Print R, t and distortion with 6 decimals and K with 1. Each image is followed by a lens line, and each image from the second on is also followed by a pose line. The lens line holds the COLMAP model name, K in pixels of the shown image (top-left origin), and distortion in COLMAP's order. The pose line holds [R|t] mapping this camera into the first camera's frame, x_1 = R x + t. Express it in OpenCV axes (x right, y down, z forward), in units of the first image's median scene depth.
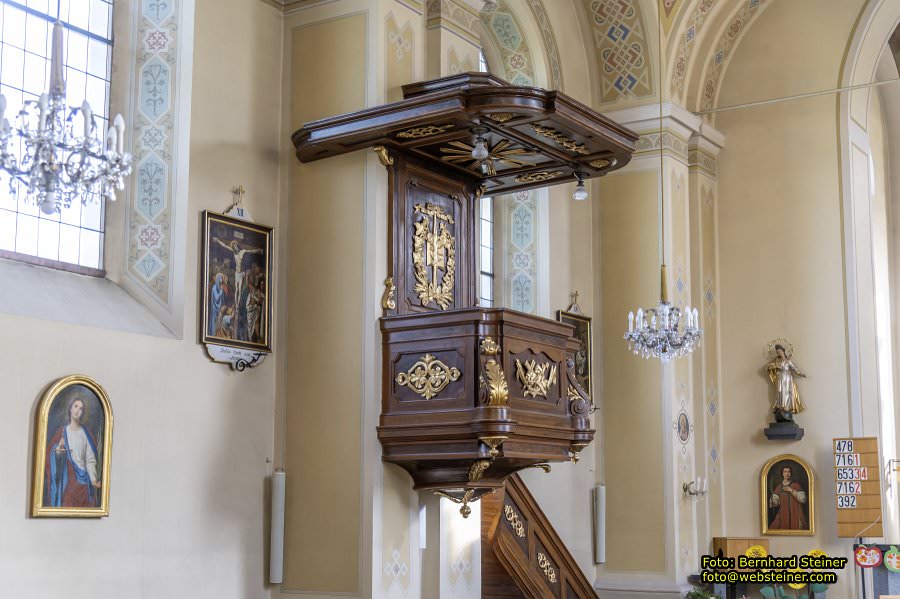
lens RADIAL K [[1222.2, 0, 450.0], [0, 1222.2, 299.5], [0, 0, 1]] dist [-0.001813, -0.017520]
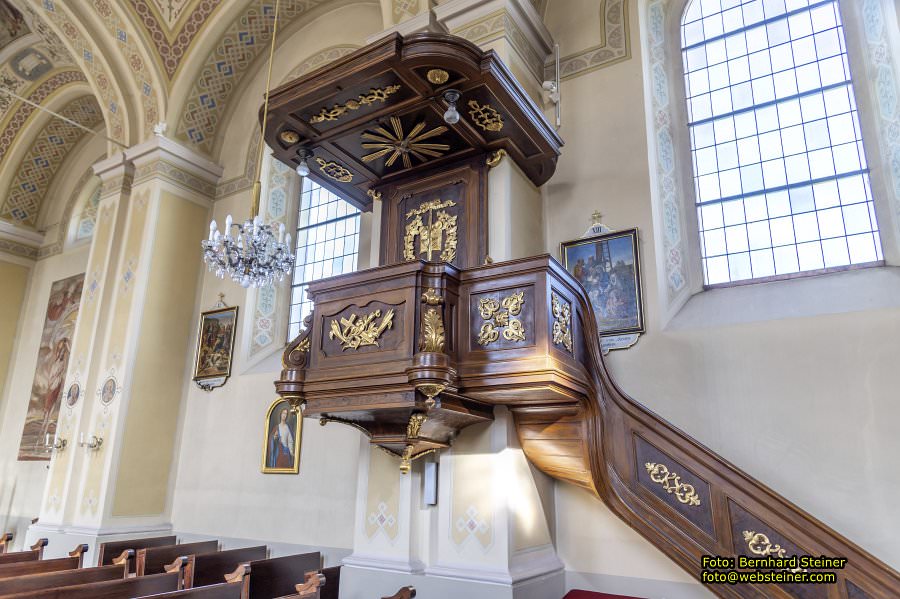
lens RADIAL K [[594.7, 0, 450.0], [0, 594.7, 299.5], [0, 0, 1]] dist [0.000675, 0.000303]
pose [[0.024537, -0.290076, -0.956689, 0.563489], [0.155313, 0.946463, -0.282993, 0.195636], [0.987561, -0.141642, 0.068276, 1.069554]]
